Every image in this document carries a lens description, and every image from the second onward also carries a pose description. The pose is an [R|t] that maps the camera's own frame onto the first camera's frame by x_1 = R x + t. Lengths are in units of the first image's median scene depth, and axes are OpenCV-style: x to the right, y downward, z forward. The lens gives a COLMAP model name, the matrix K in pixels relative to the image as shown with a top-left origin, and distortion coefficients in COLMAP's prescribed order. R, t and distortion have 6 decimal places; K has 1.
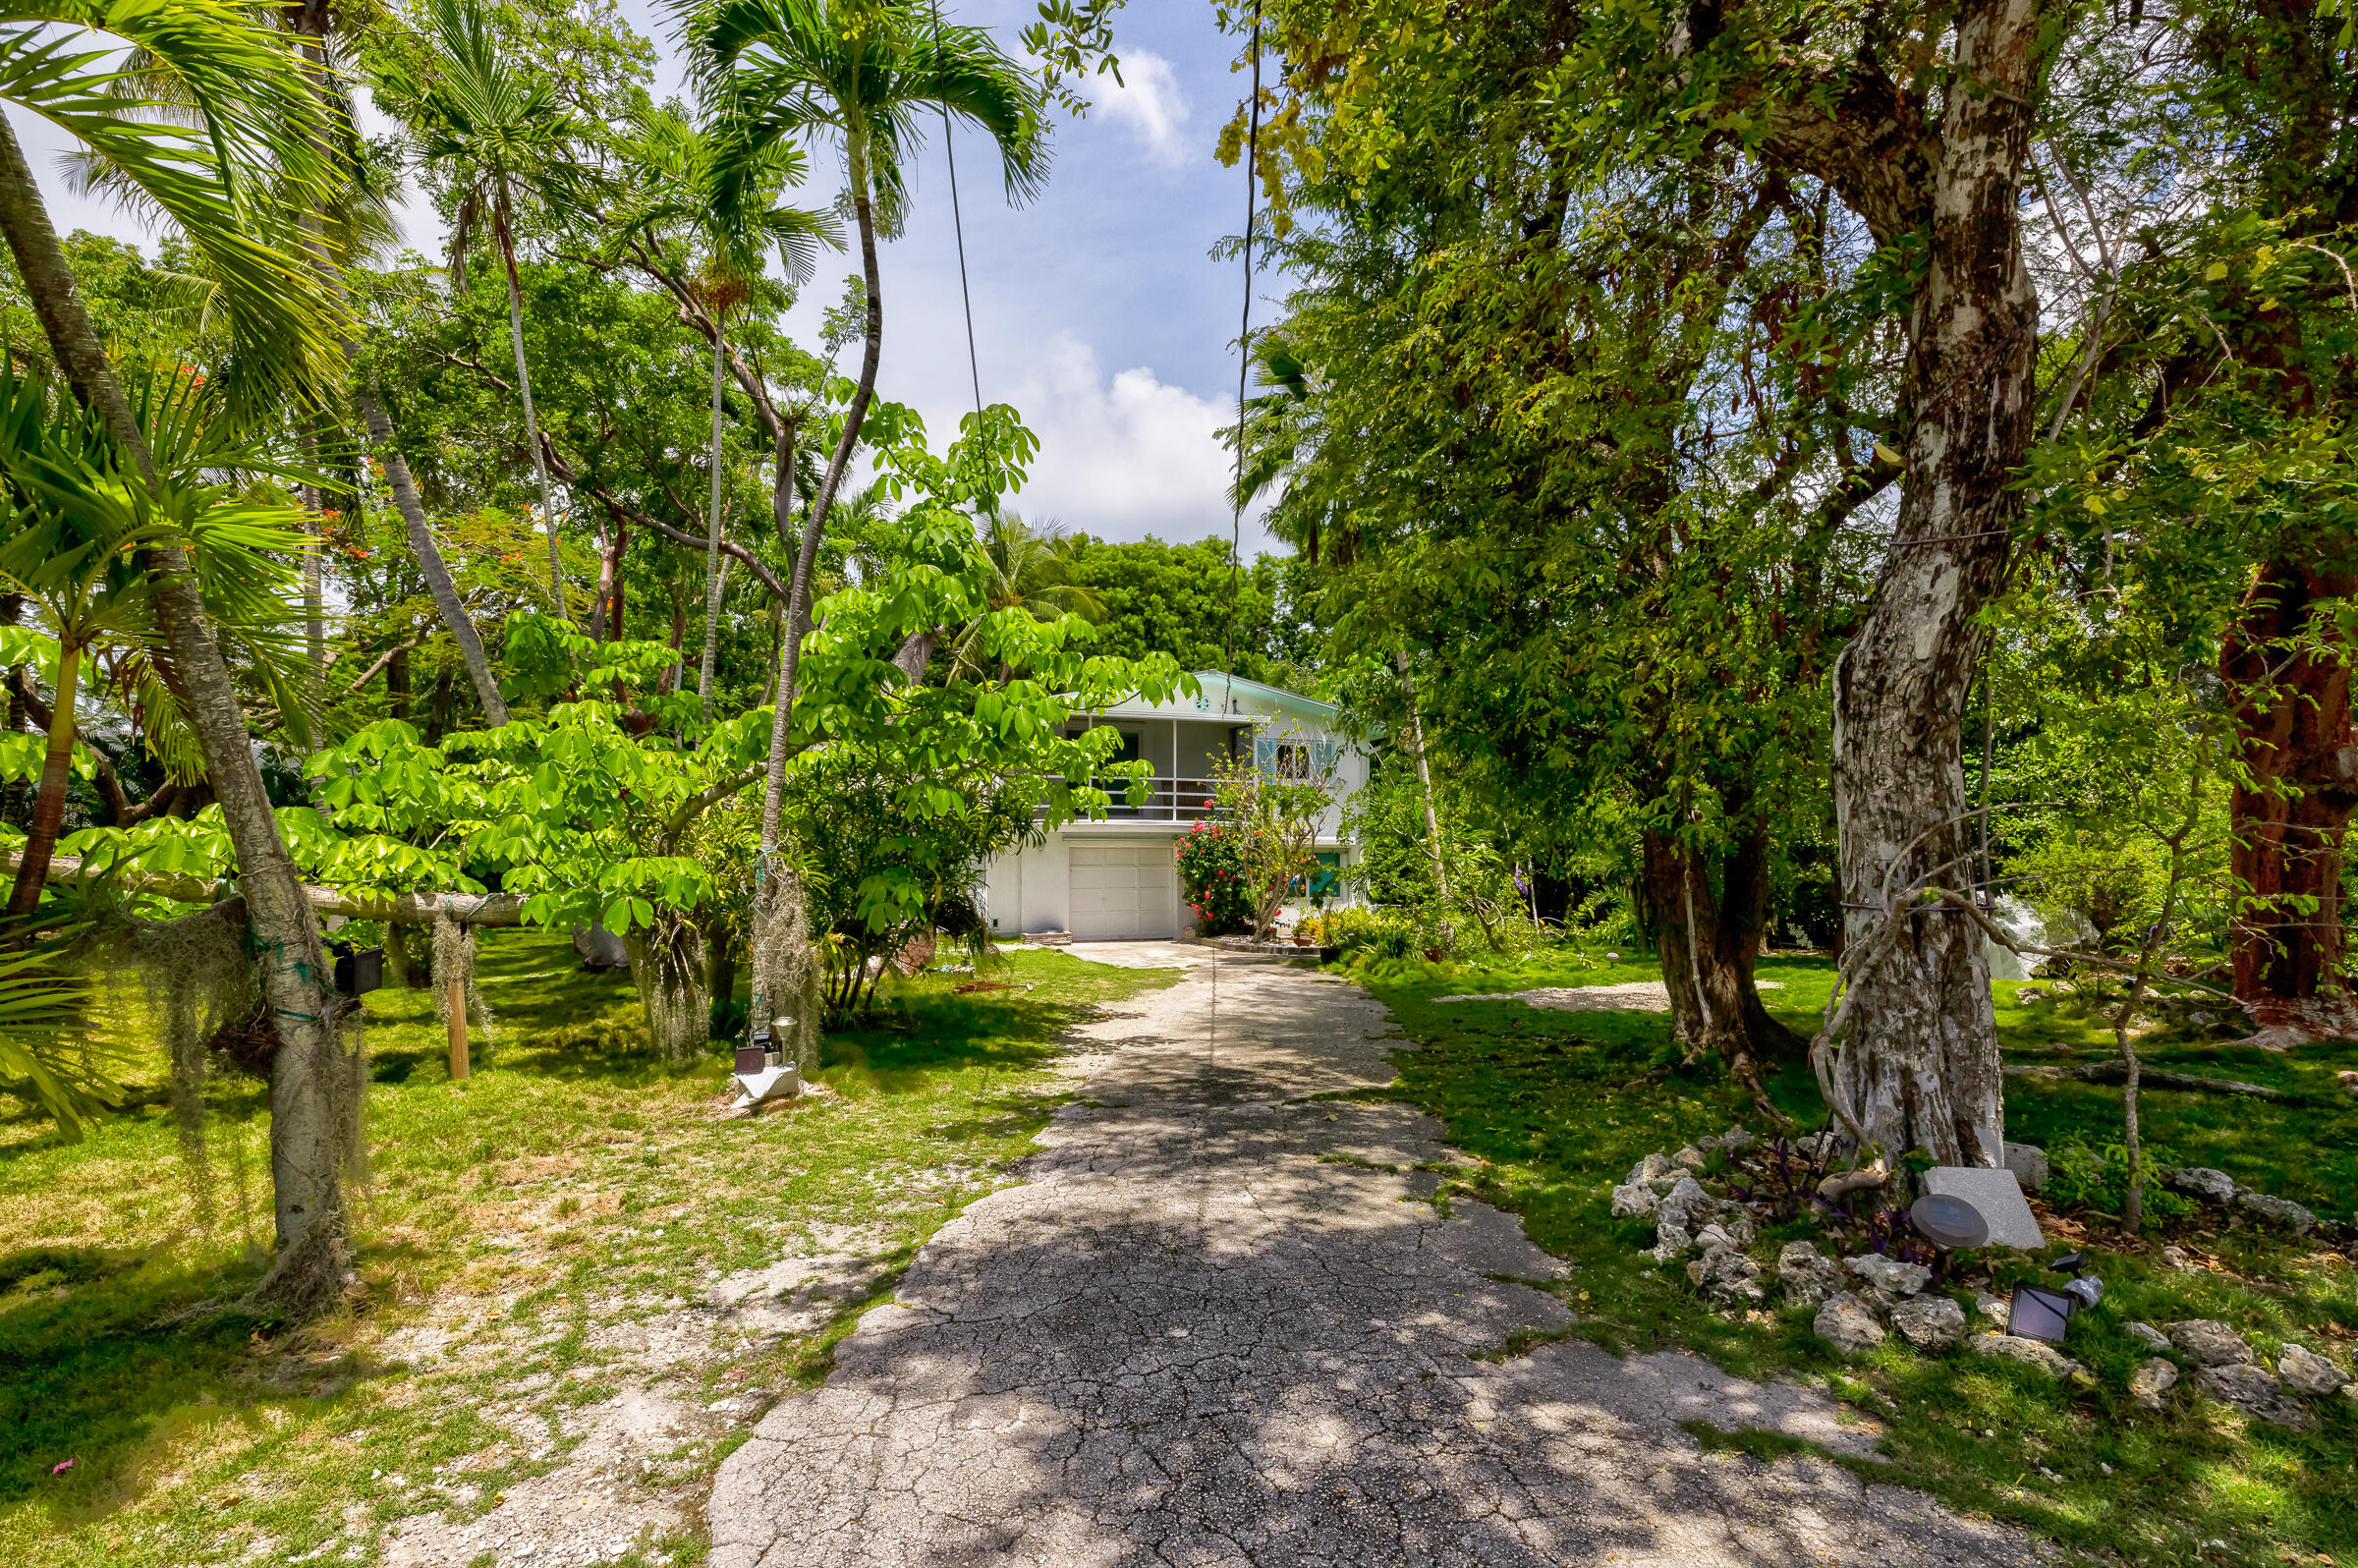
lens RADIAL K [[1010.9, 0, 1177.4], [0, 1010.9, 779.5], [0, 0, 1]] dist [0.003352, 0.000578]
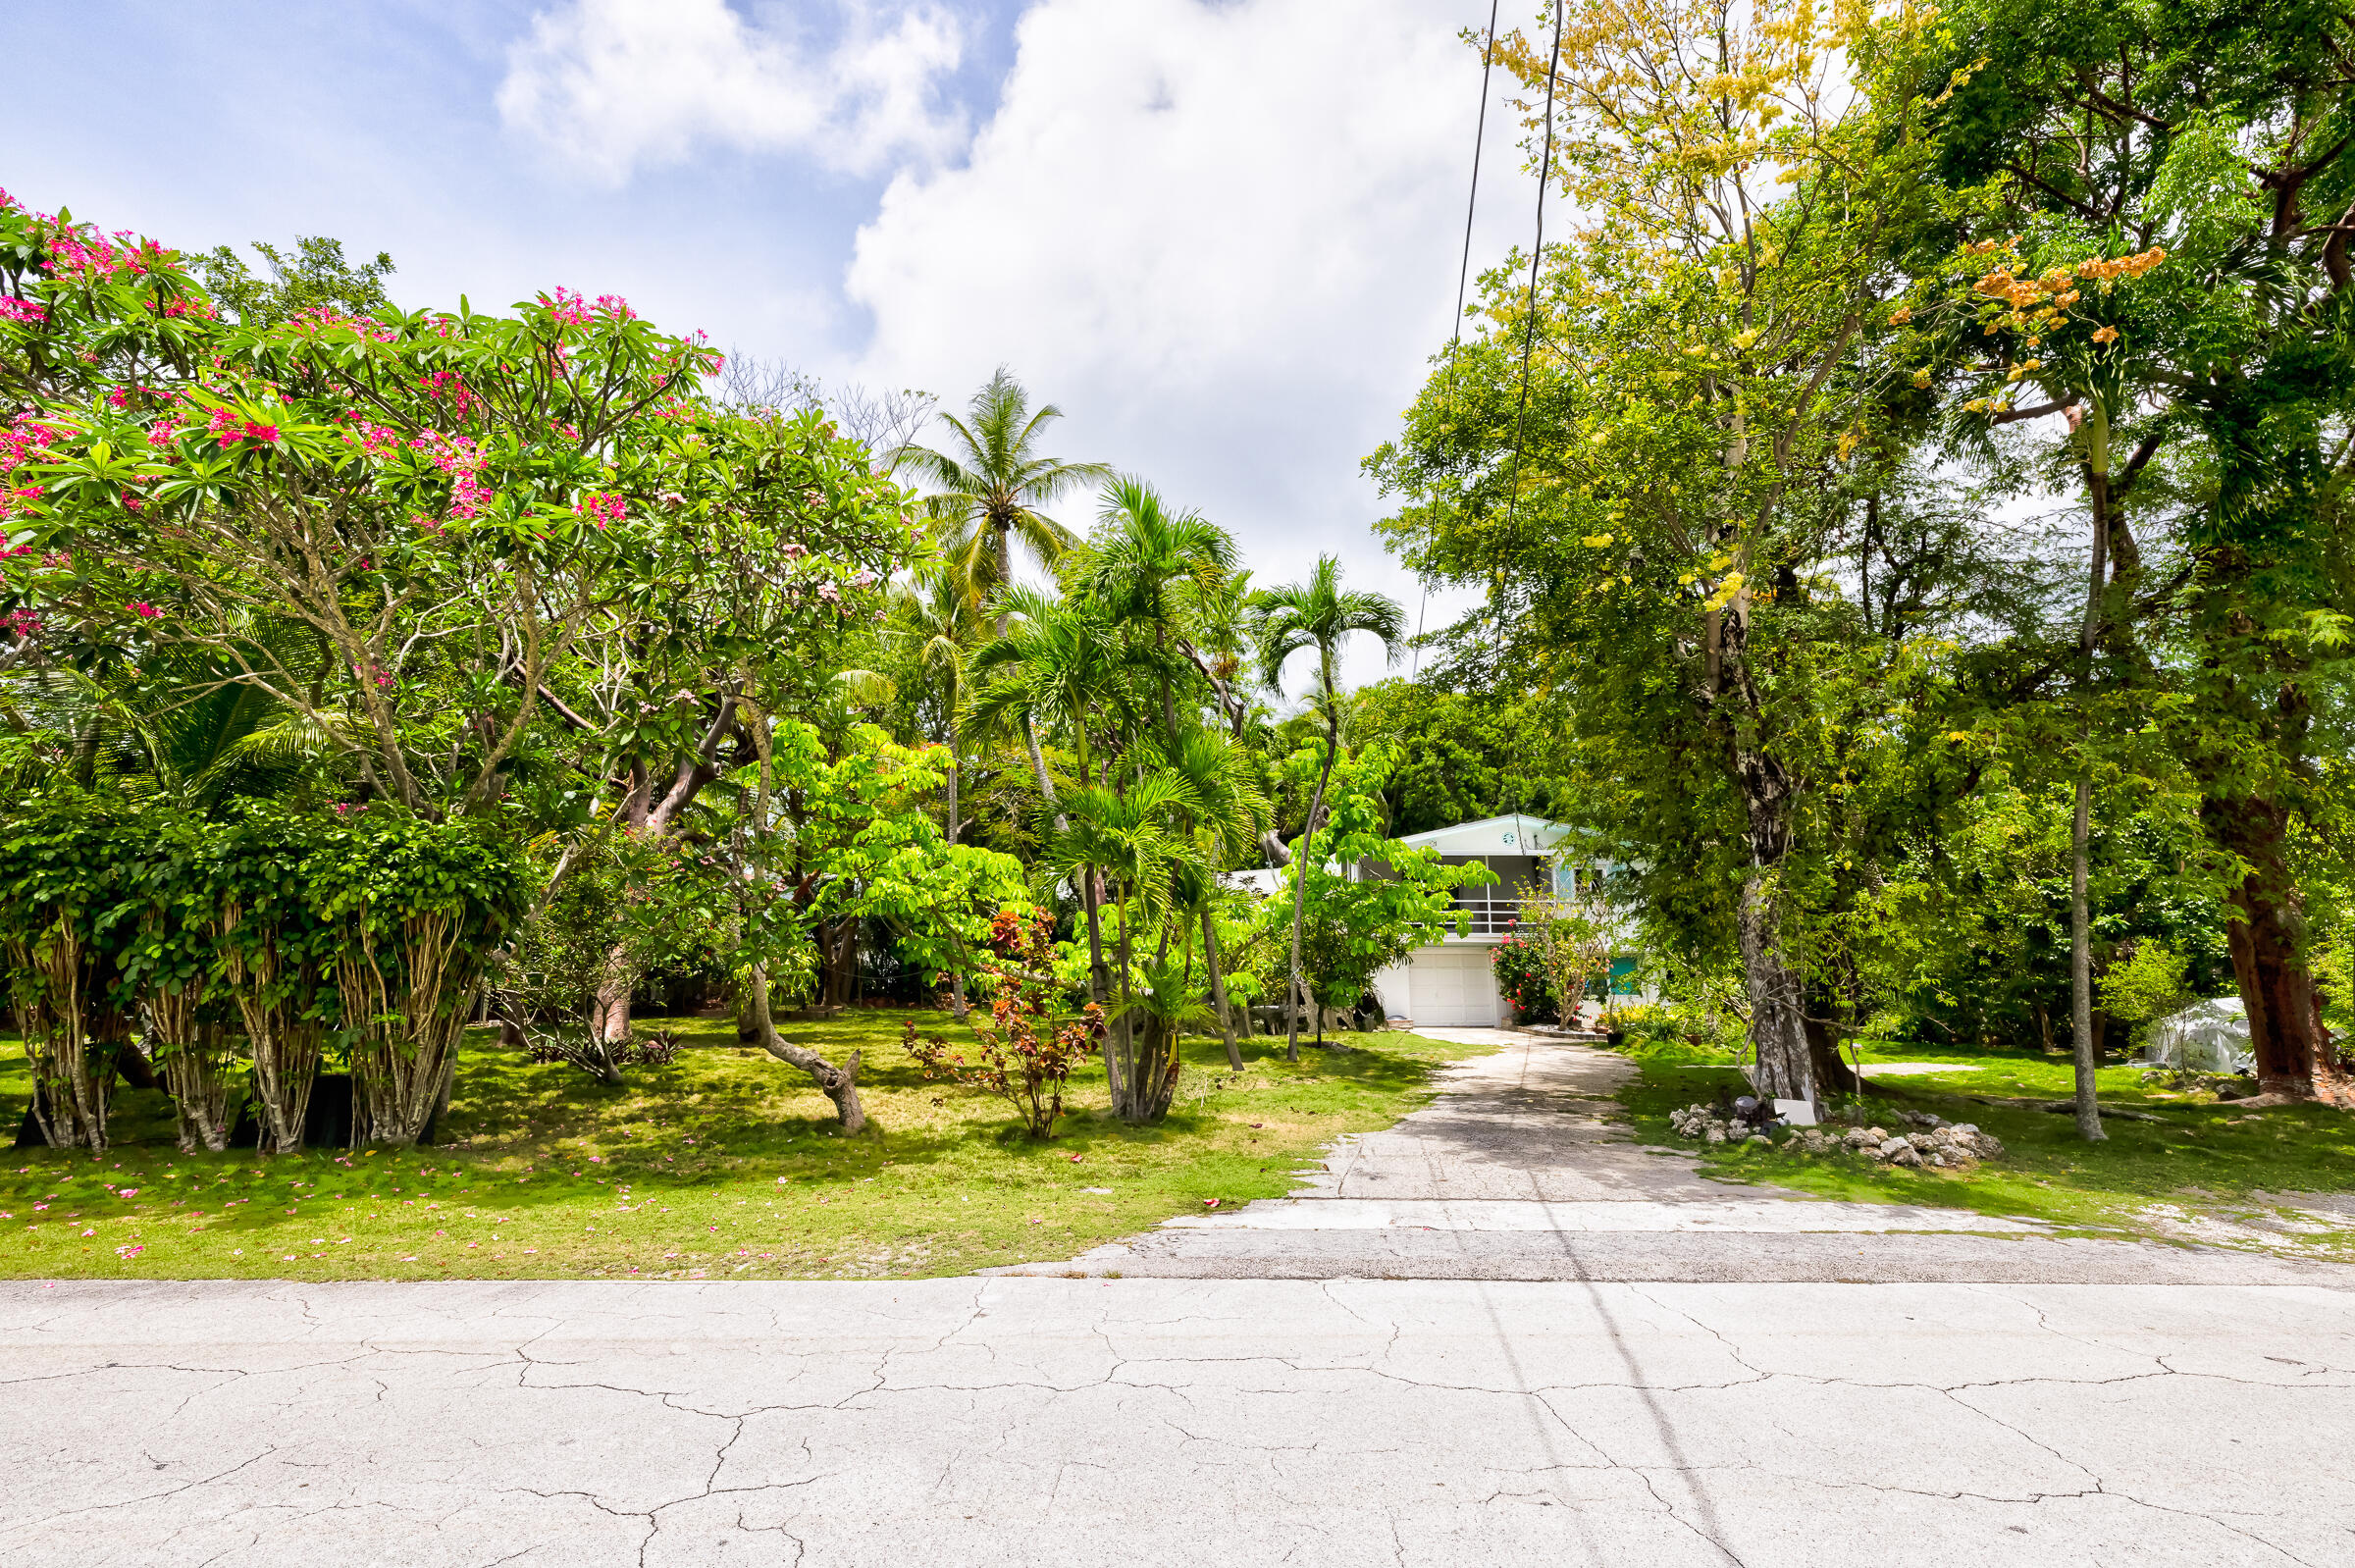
lens RADIAL K [[1009.6, 0, 1180.7], [0, 1009.6, 780.3], [0, 0, 1]] dist [0.003352, 0.000578]
pose [[0.955193, -0.047514, -0.292146, 0.006121], [0.021562, 0.995579, -0.091420, -0.046517], [0.295198, 0.081025, 0.951994, -0.380359]]
